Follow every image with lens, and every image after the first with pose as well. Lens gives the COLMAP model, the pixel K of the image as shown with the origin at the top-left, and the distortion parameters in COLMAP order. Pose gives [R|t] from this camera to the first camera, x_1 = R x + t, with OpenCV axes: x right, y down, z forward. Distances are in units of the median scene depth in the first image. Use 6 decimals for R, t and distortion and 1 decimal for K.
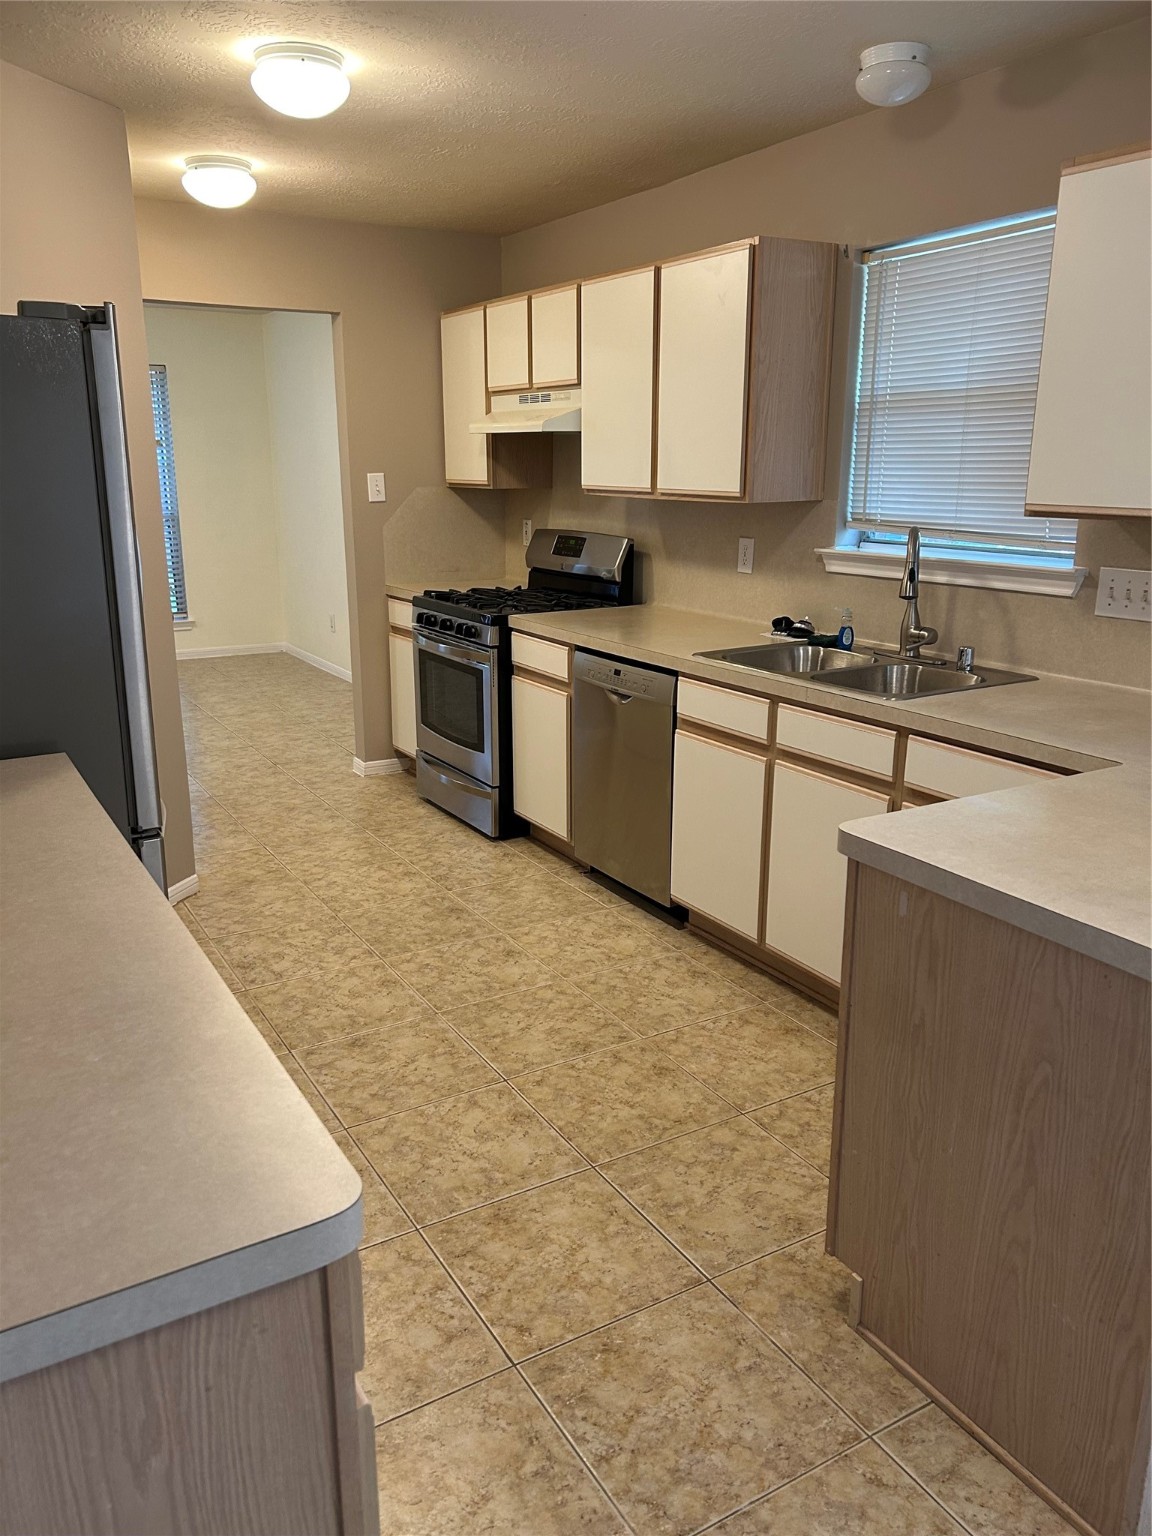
lens RADIAL K [[1152.6, 0, 572.3], [0, 1152.6, 791.1], [0, 0, 1]] dist [0.063257, -0.046618]
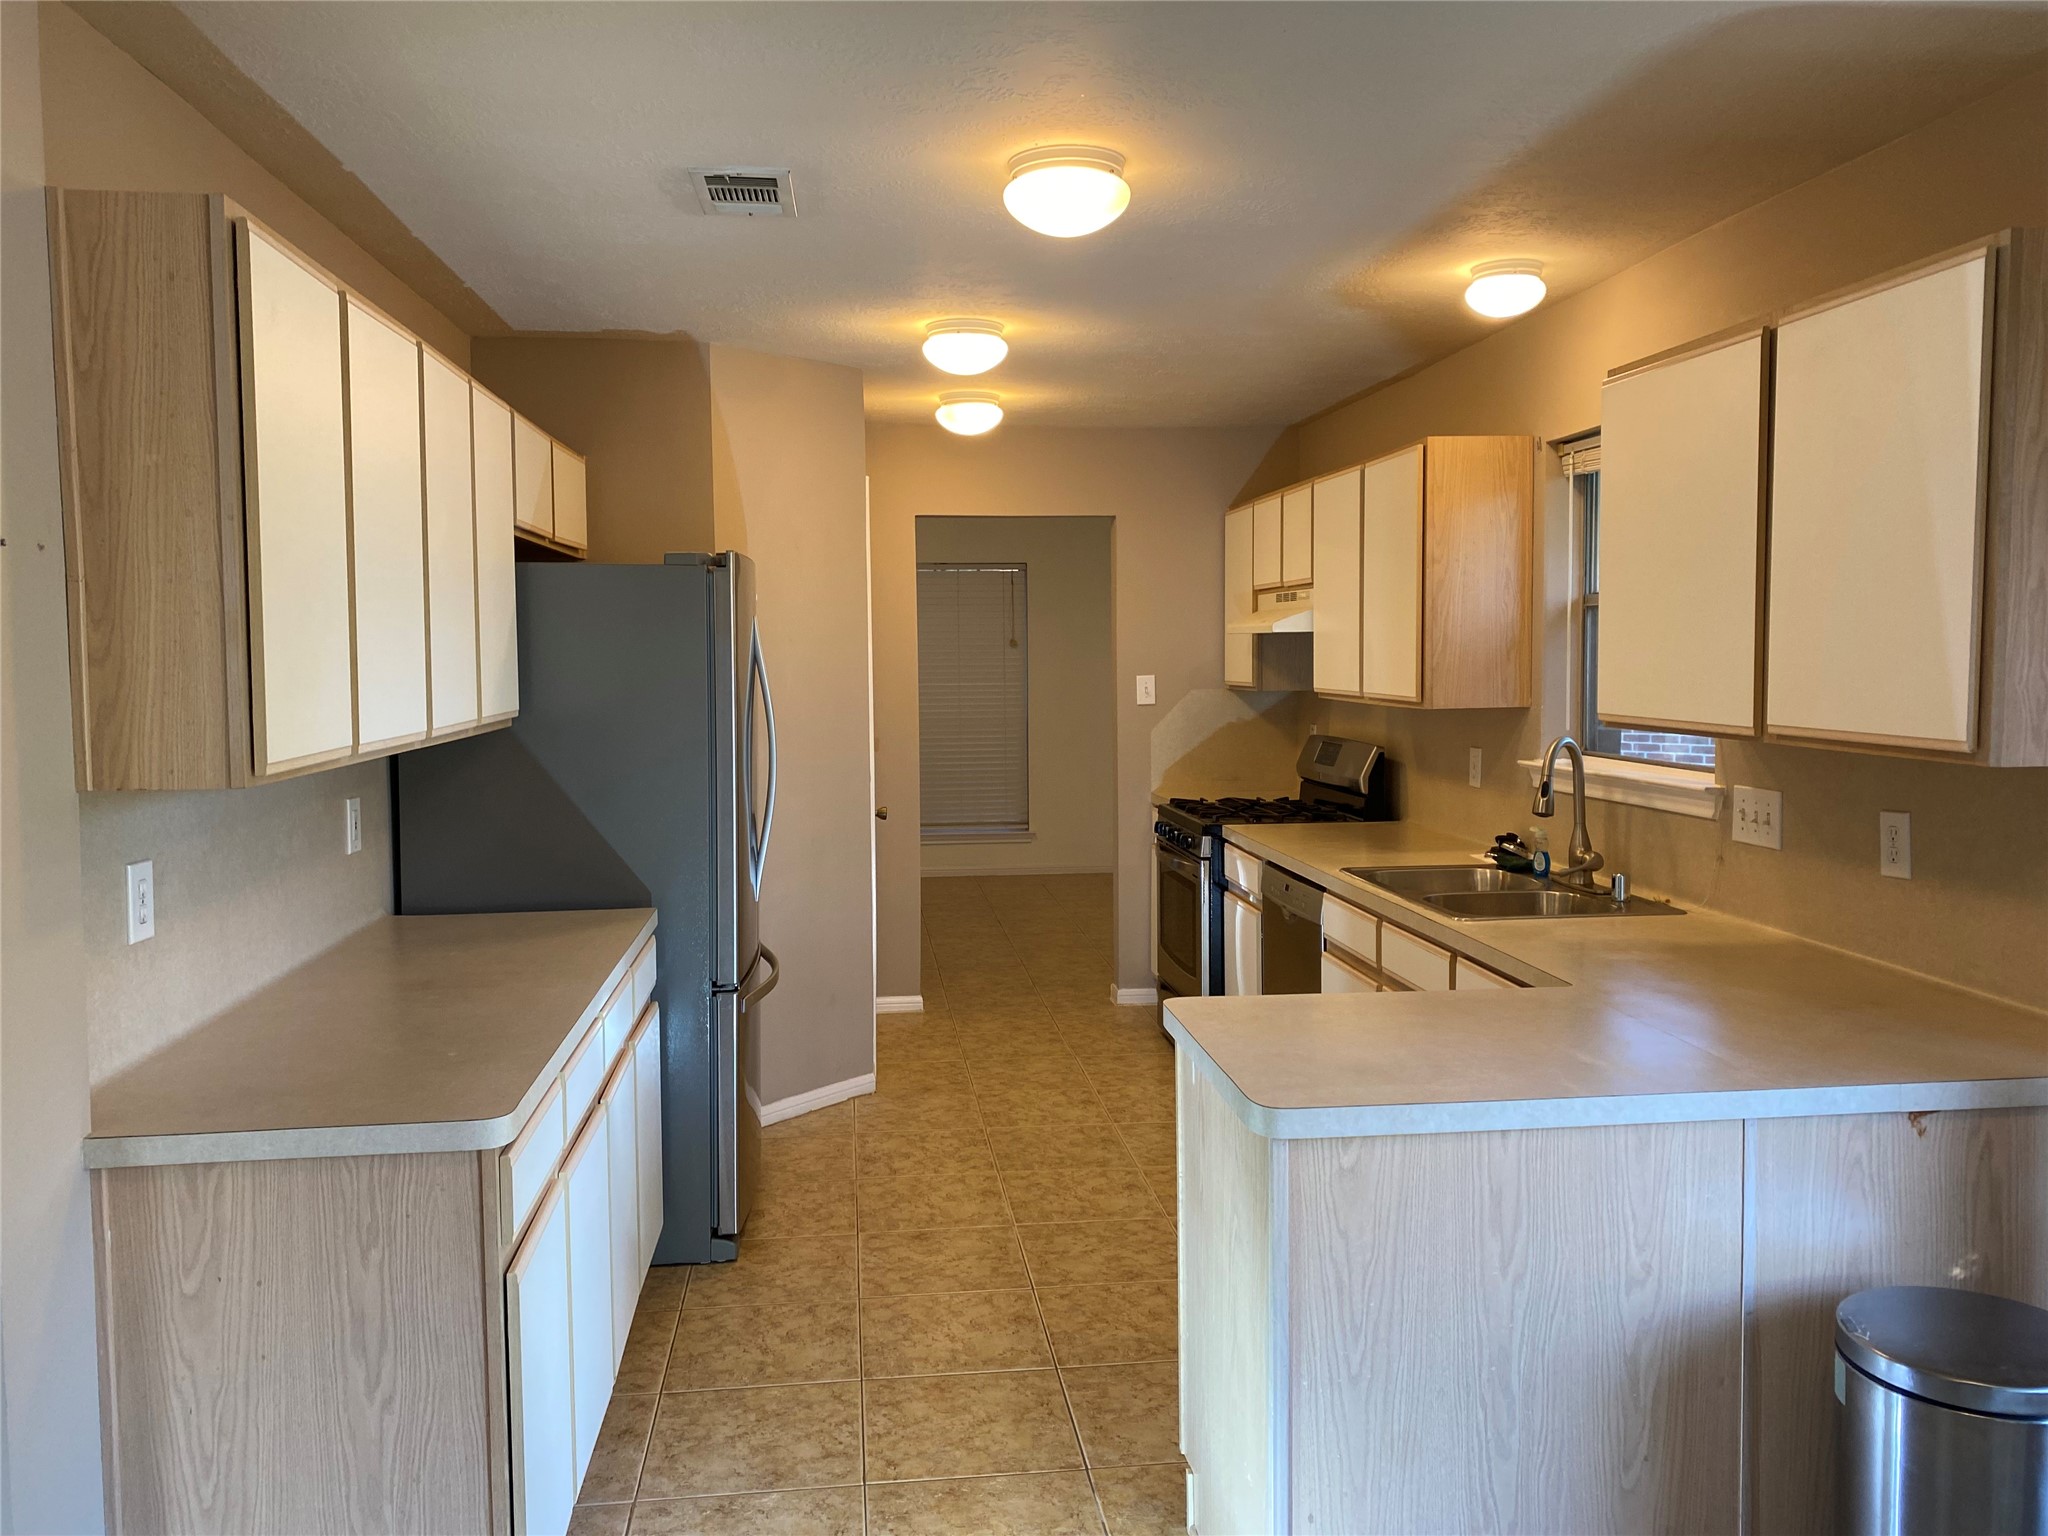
lens RADIAL K [[1576.9, 0, 1029.4], [0, 1576.9, 760.8], [0, 0, 1]] dist [0.006634, 0.008009]
pose [[0.913362, 0.021861, -0.406561, 0.350929], [-0.105466, 0.977178, -0.184393, 0.048088], [0.393252, 0.211296, 0.894823, -0.203371]]
